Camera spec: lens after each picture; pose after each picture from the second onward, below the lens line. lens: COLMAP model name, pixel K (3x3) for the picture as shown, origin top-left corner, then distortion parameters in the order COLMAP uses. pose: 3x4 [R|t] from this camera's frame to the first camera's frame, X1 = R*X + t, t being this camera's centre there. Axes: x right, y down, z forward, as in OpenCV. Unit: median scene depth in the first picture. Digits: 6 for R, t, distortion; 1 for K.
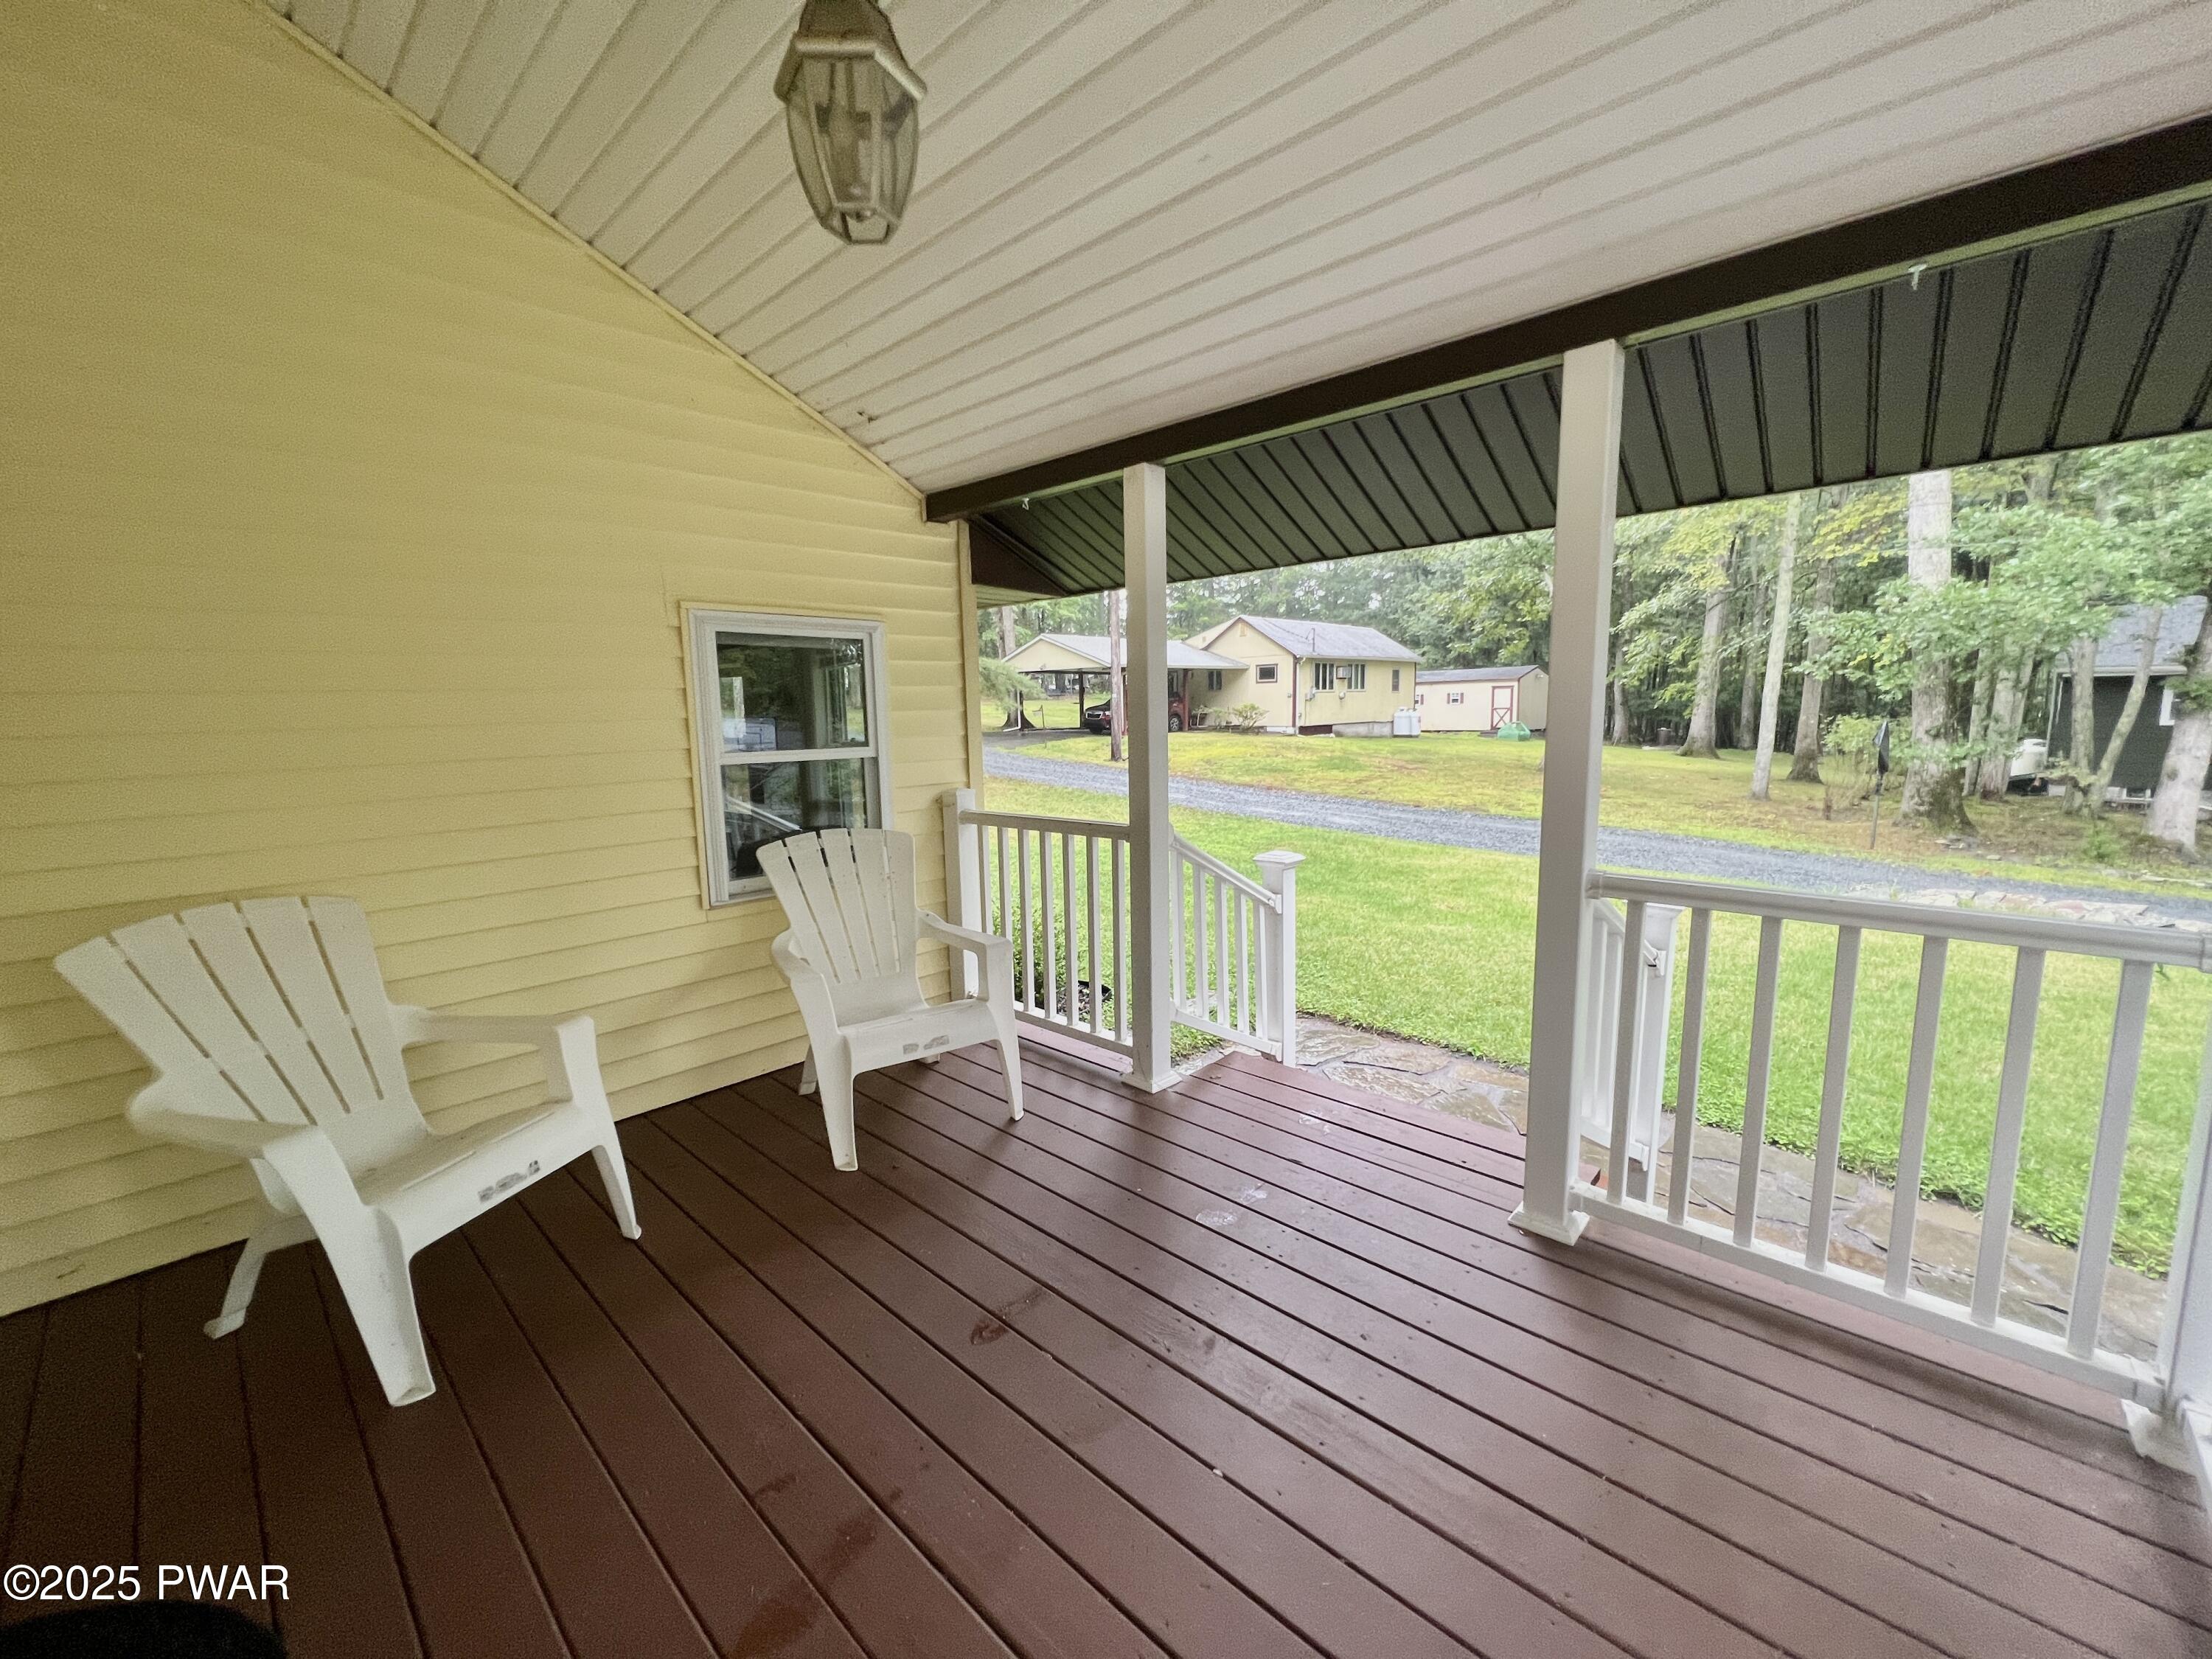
lens RADIAL K [[887.9, 0, 1104.0], [0, 887.9, 831.9], [0, 0, 1]] dist [0.003847, 0.000193]
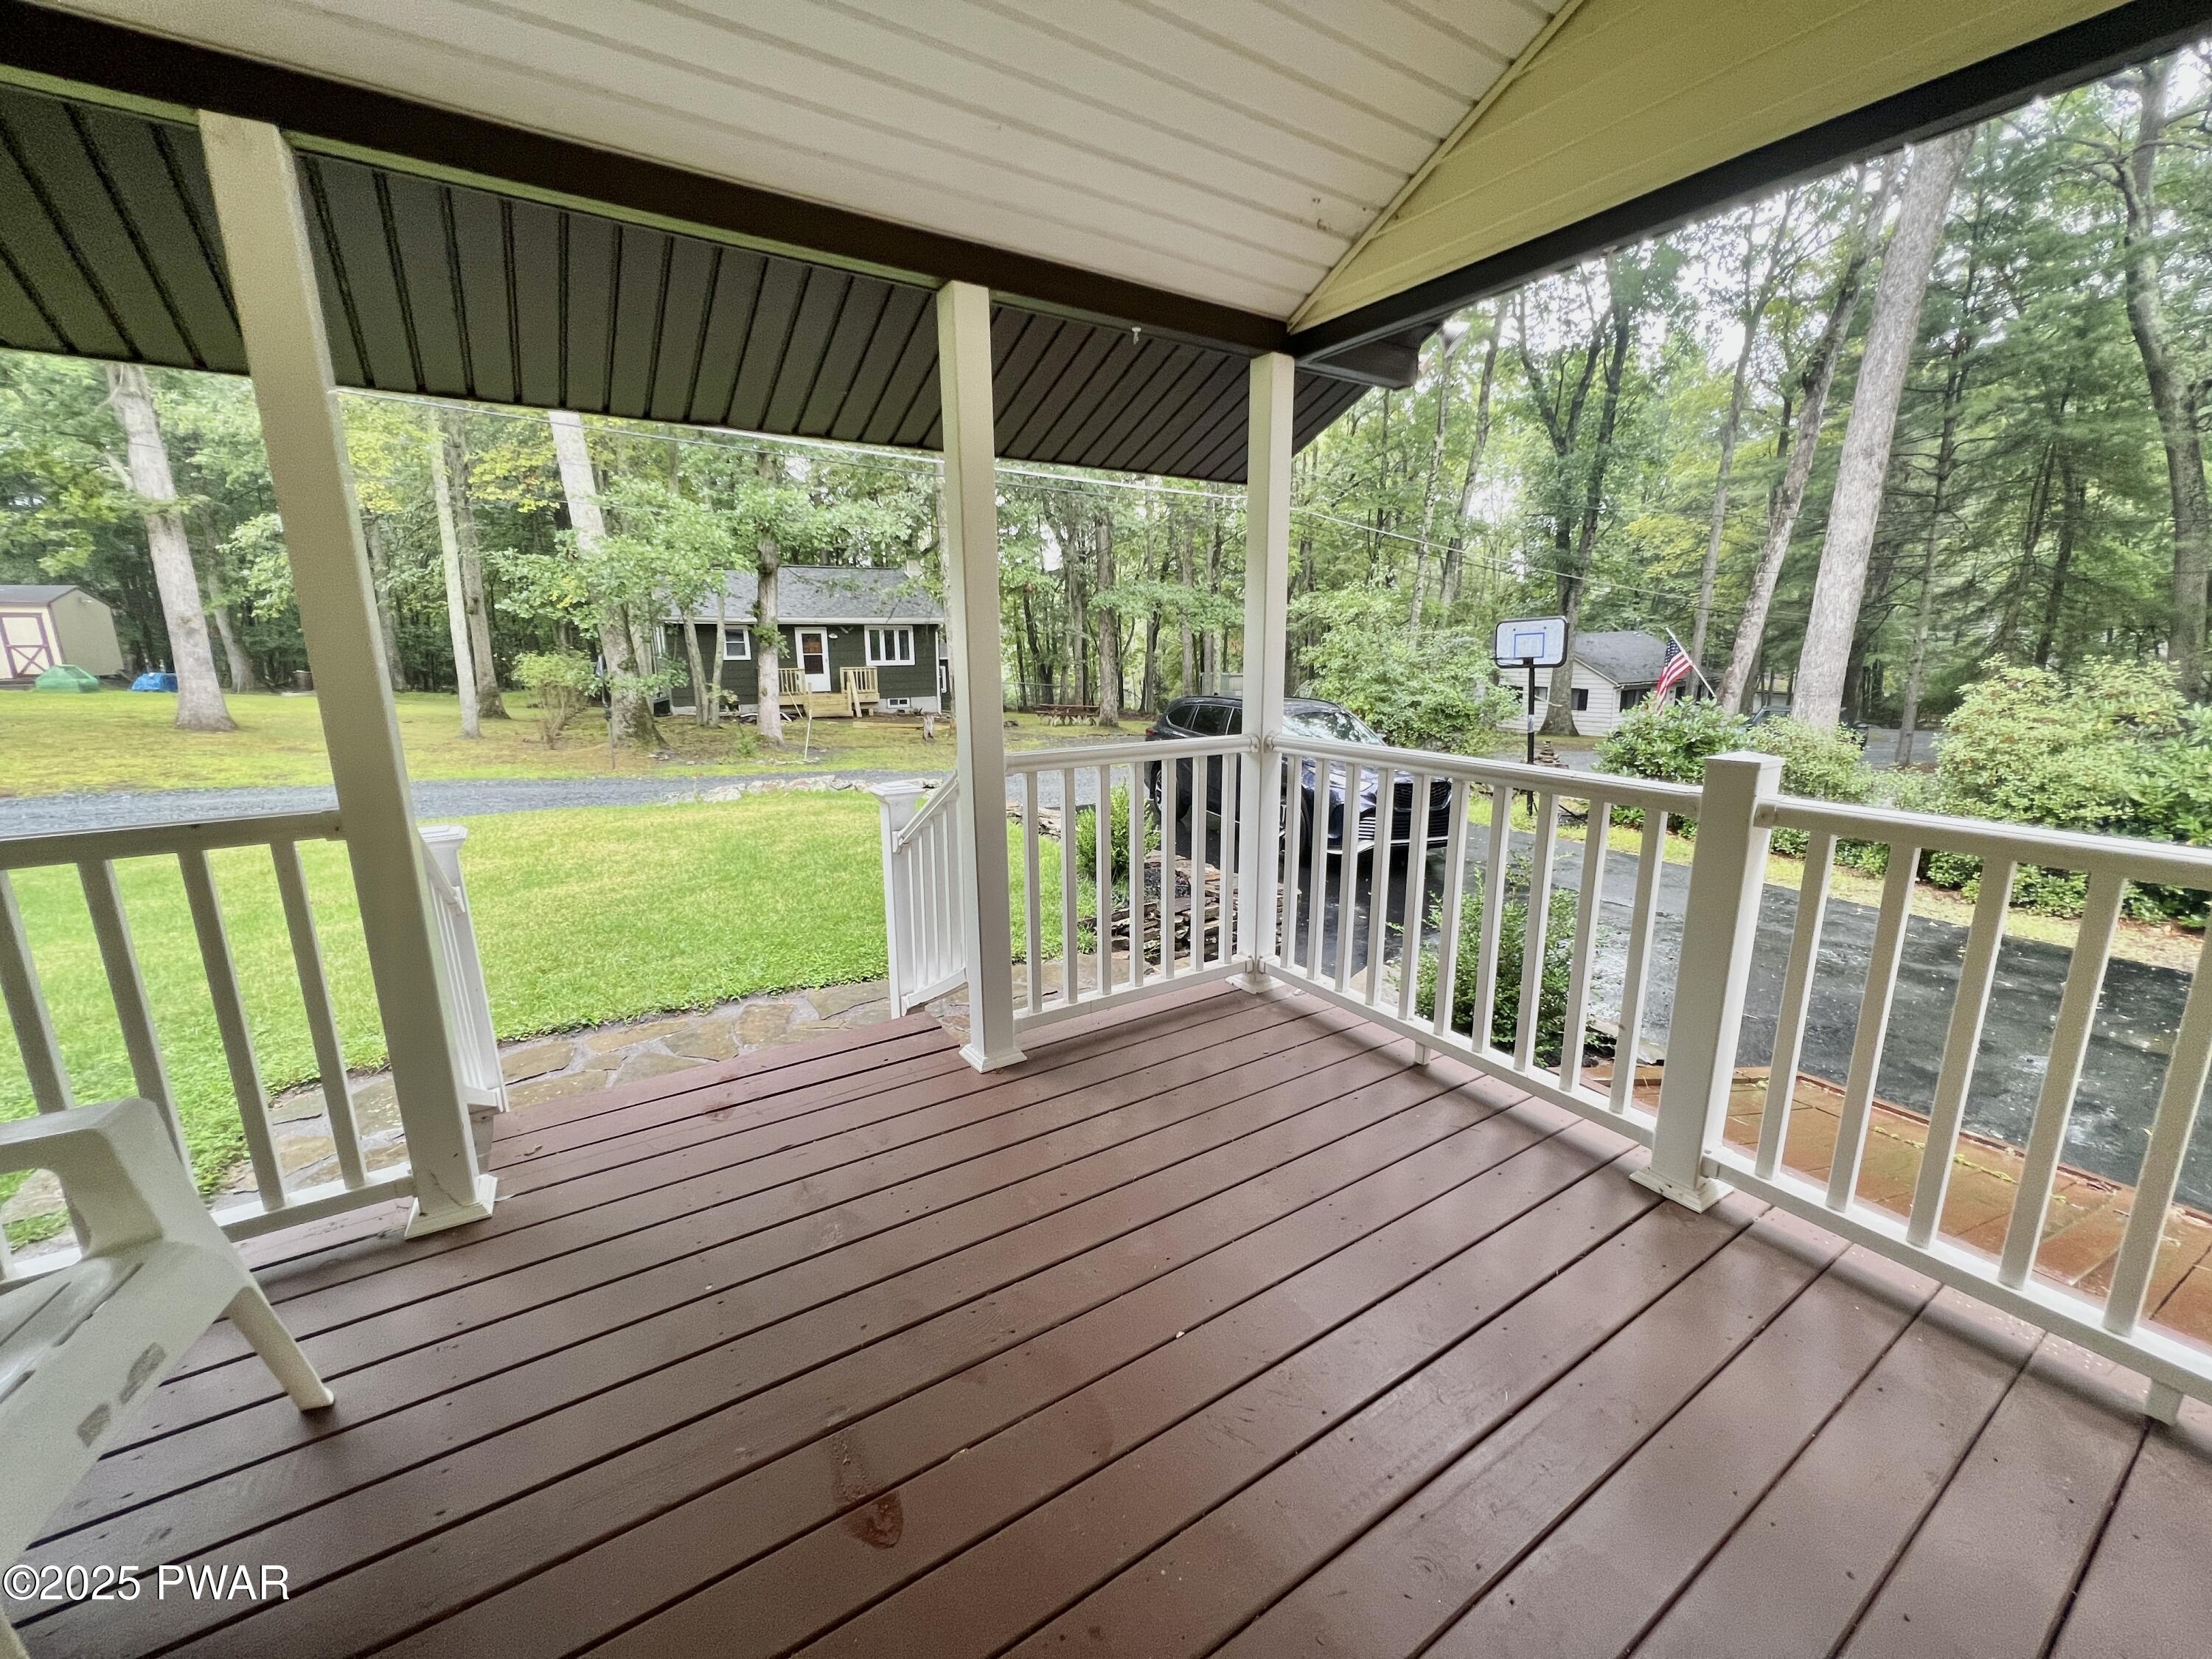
lens RADIAL K [[887.9, 0, 1106.1], [0, 887.9, 831.9], [0, 0, 1]] dist [0.003847, 0.000193]
pose [[0.241415, -0.193809, 0.950872, -0.102231], [0.133612, 0.977160, 0.165244, -0.005651], [-0.961180, 0.087156, 0.261796, 0.100189]]
